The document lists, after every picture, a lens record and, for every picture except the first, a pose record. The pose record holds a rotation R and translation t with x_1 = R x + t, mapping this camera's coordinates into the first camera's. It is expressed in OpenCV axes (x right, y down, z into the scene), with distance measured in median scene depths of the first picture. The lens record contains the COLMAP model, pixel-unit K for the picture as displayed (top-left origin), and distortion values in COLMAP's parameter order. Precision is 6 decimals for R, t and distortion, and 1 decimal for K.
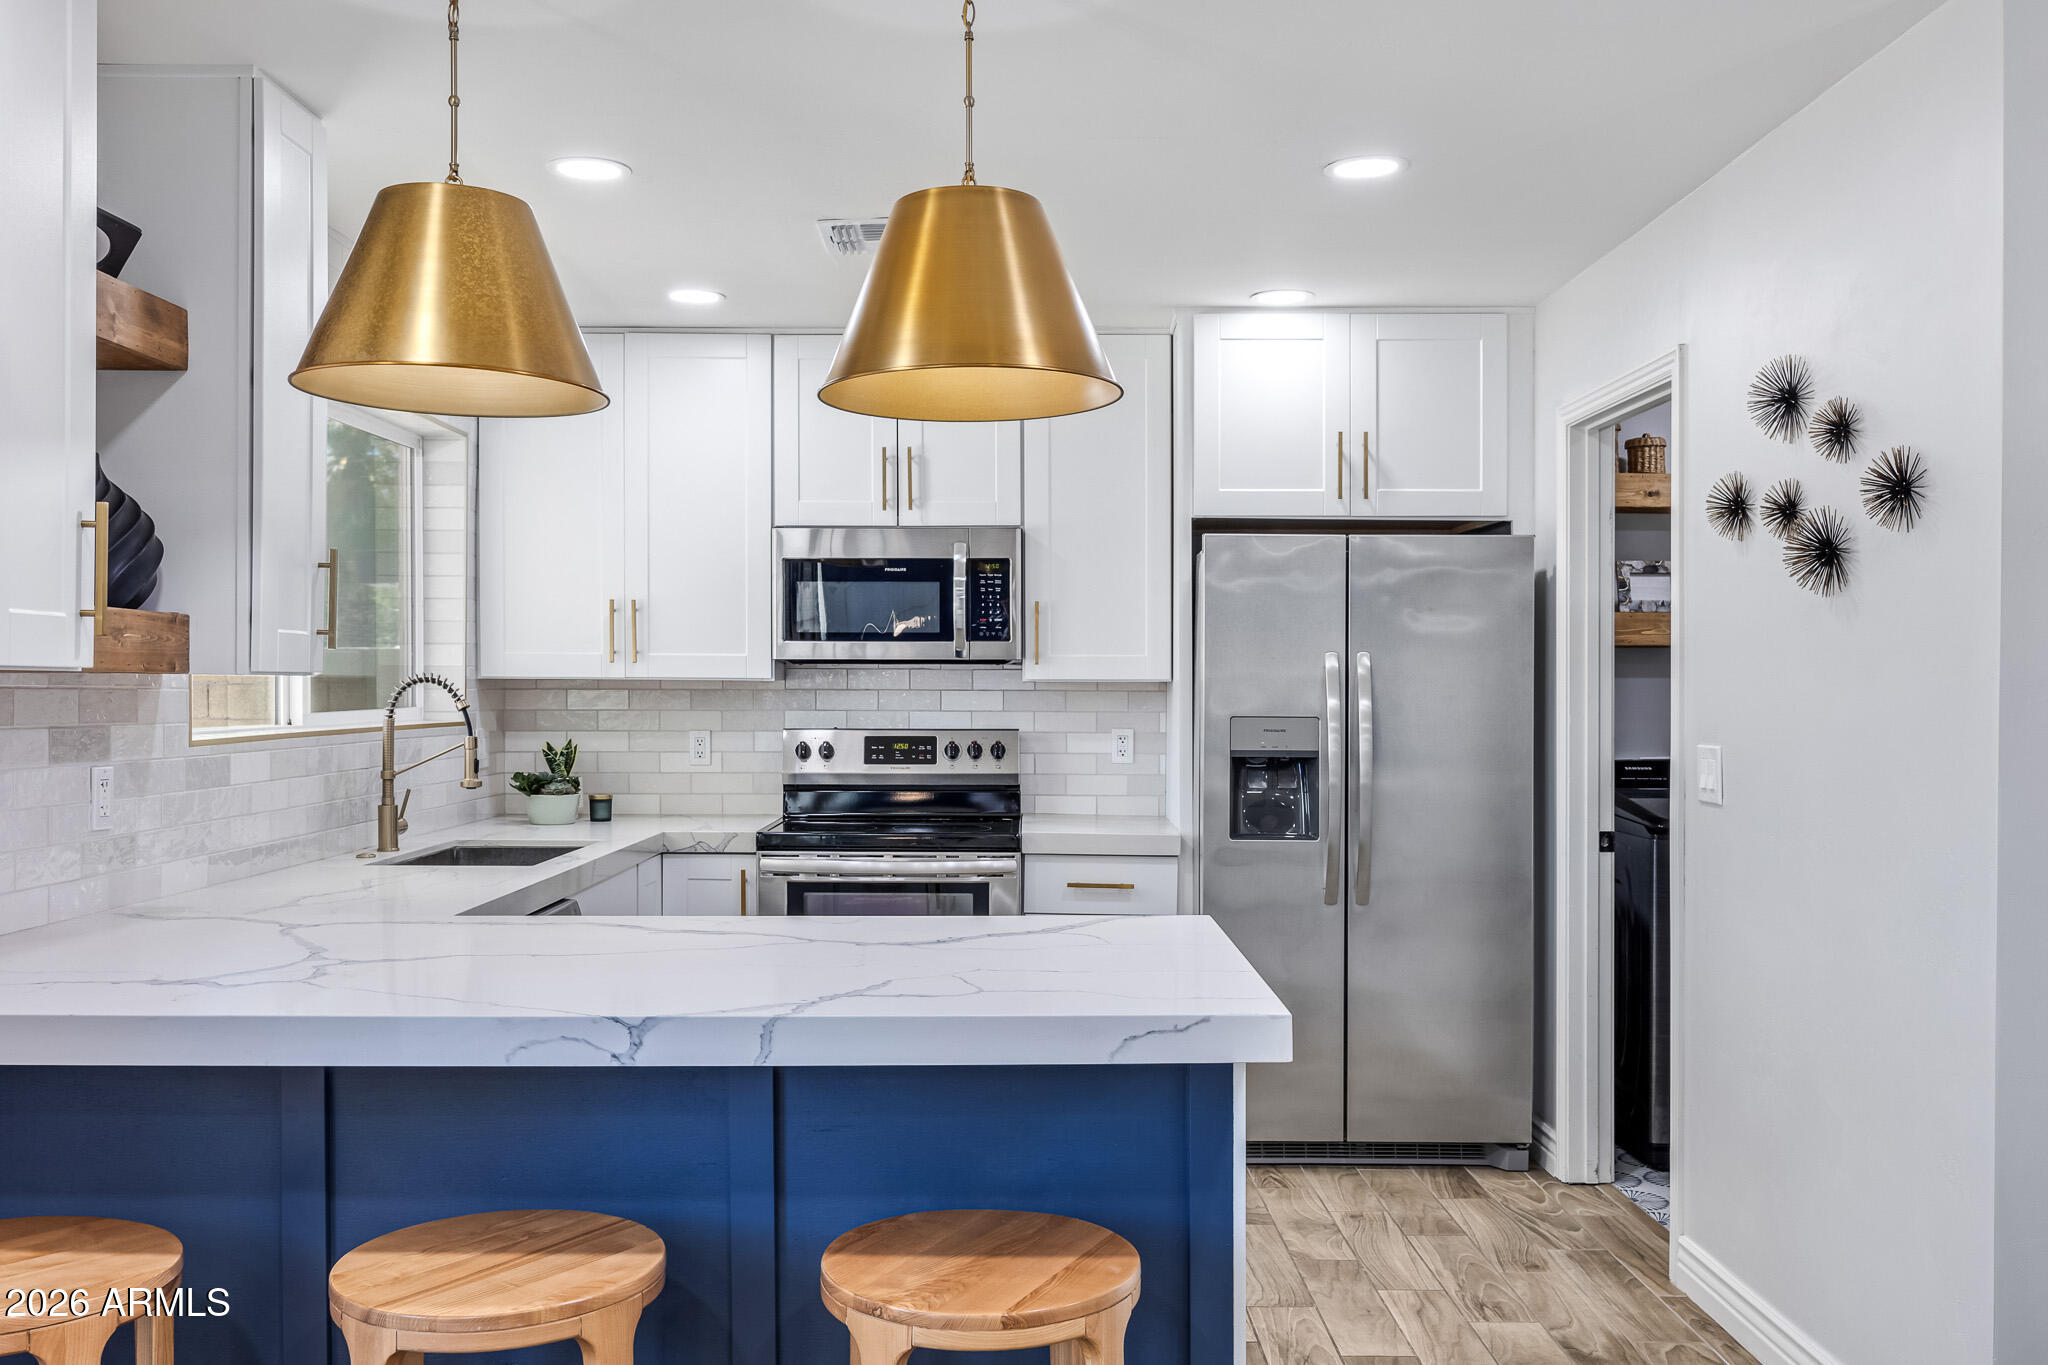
lens RADIAL K [[1790.3, 0, 1010.0], [0, 1790.3, 697.1], [0, 0, 1]] dist [-0.005421, 0.006499]
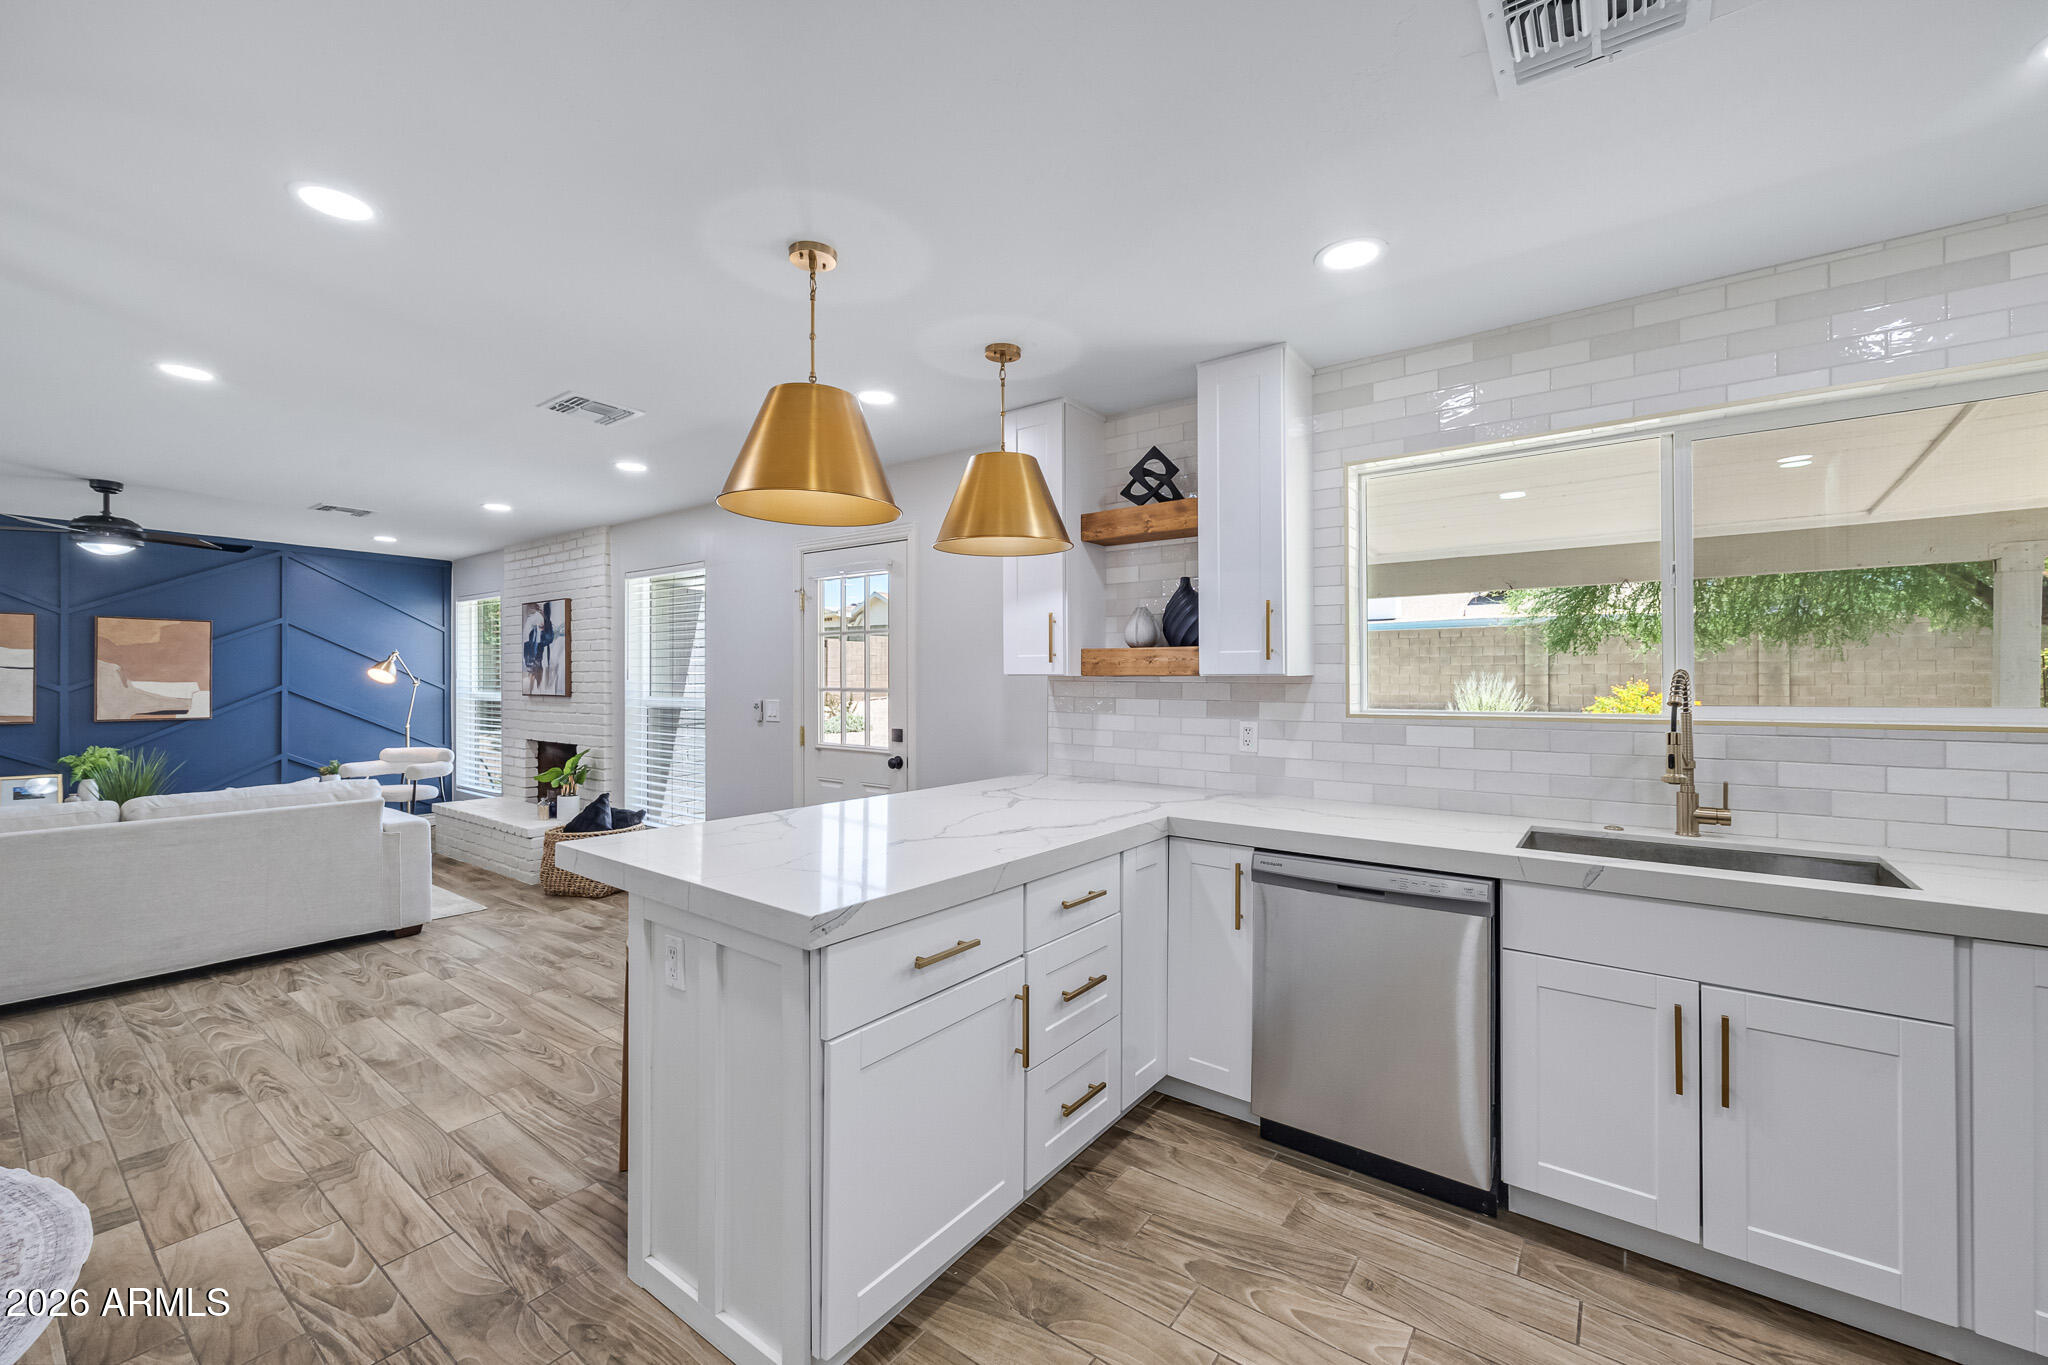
lens RADIAL K [[823.1, 0, 1018.7], [0, 823.1, 675.5], [0, 0, 1]] dist [-0.004707, -0.000023]
pose [[-0.597973, -0.007799, -0.801478, 0.241418], [-0.007312, 0.999964, -0.004276, -0.004061], [0.801483, 0.003304, -0.598009, 0.810569]]
